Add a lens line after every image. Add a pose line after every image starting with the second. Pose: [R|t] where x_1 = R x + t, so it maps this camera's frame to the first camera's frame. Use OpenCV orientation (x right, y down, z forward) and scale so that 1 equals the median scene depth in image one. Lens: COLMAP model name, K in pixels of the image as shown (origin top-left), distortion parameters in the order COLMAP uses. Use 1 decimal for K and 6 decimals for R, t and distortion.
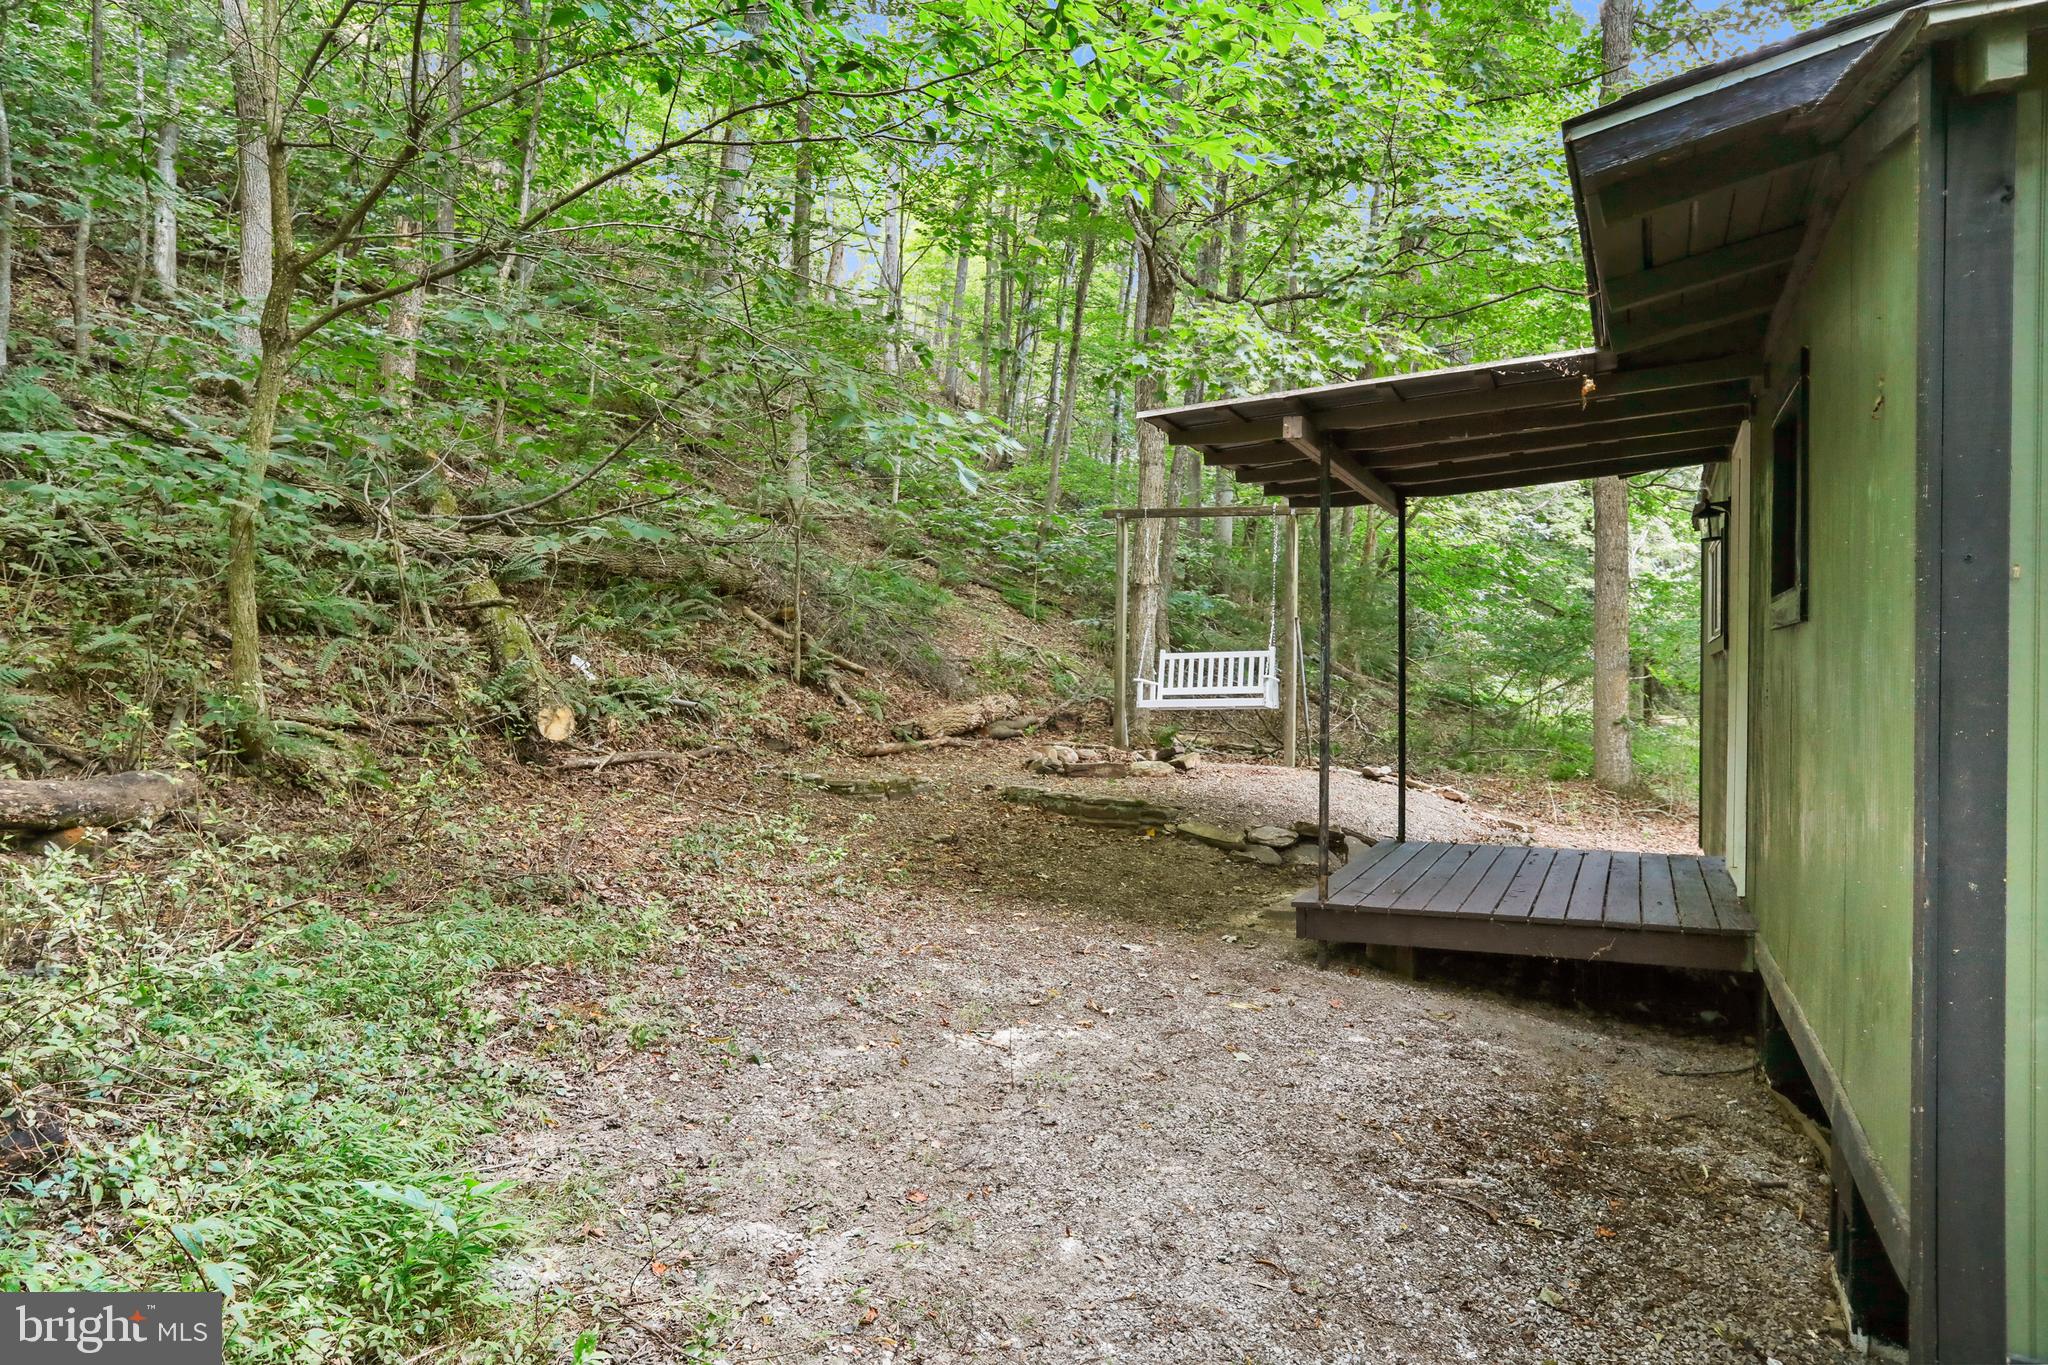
lens RADIAL K [[1346.5, 0, 1024.0], [0, 1346.5, 682.5], [0, 0, 1]] dist [0.007504, 0.003662]
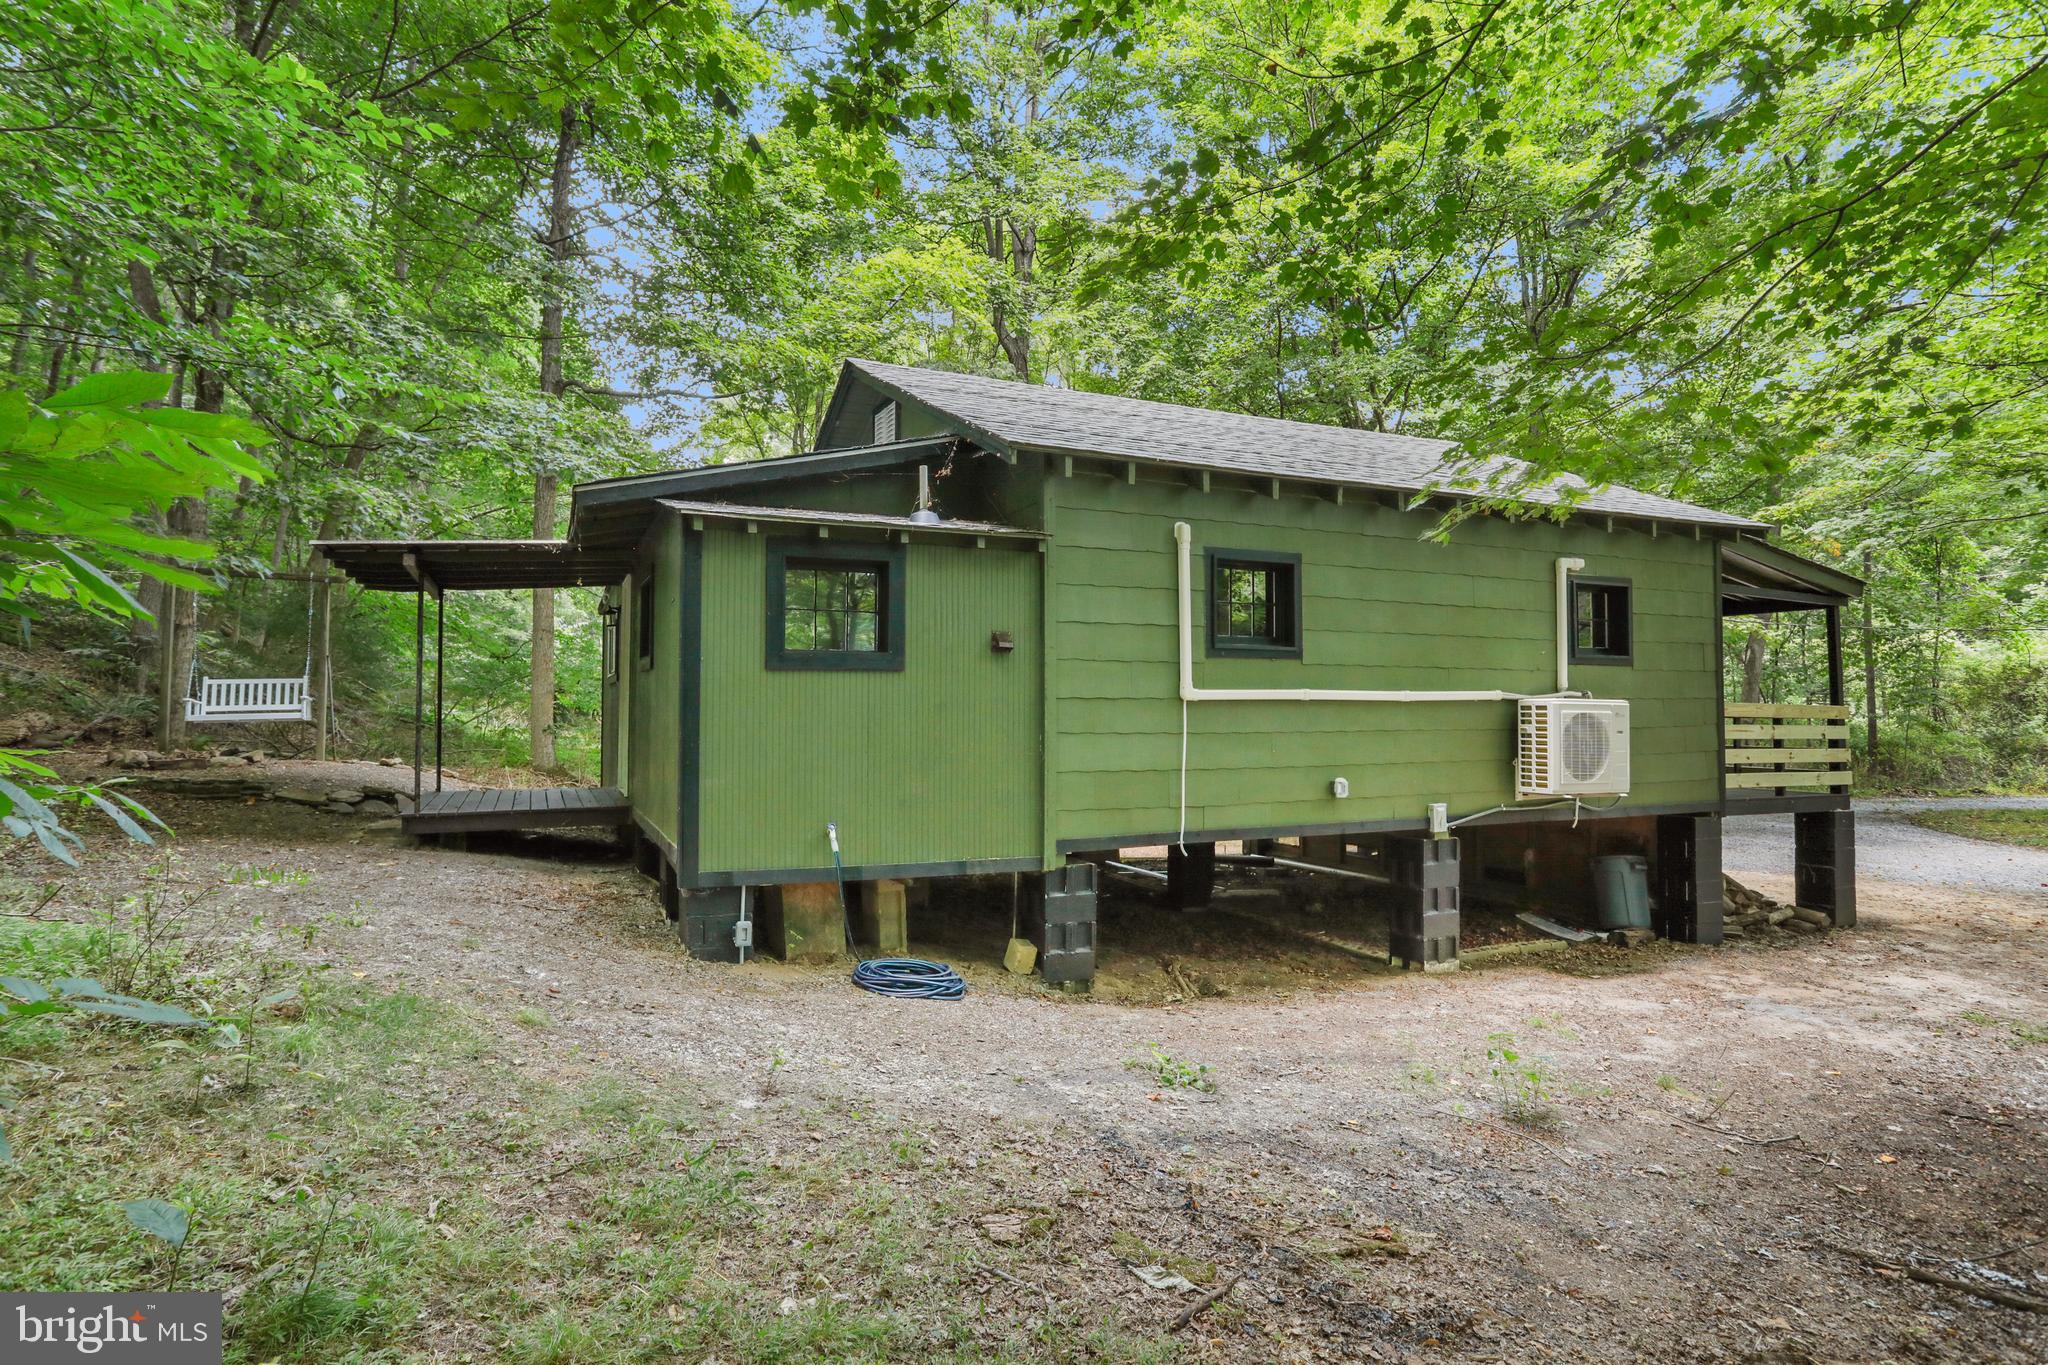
lens RADIAL K [[1130.1, 0, 1024.0], [0, 1130.1, 682.5], [0, 0, 1]] dist [-0.001406, -0.000194]
pose [[0.669994, 0.013874, 0.742237, -0.215075], [0.005288, 0.999711, -0.023459, 0.013495], [-0.742347, 0.019642, 0.669727, -0.381240]]
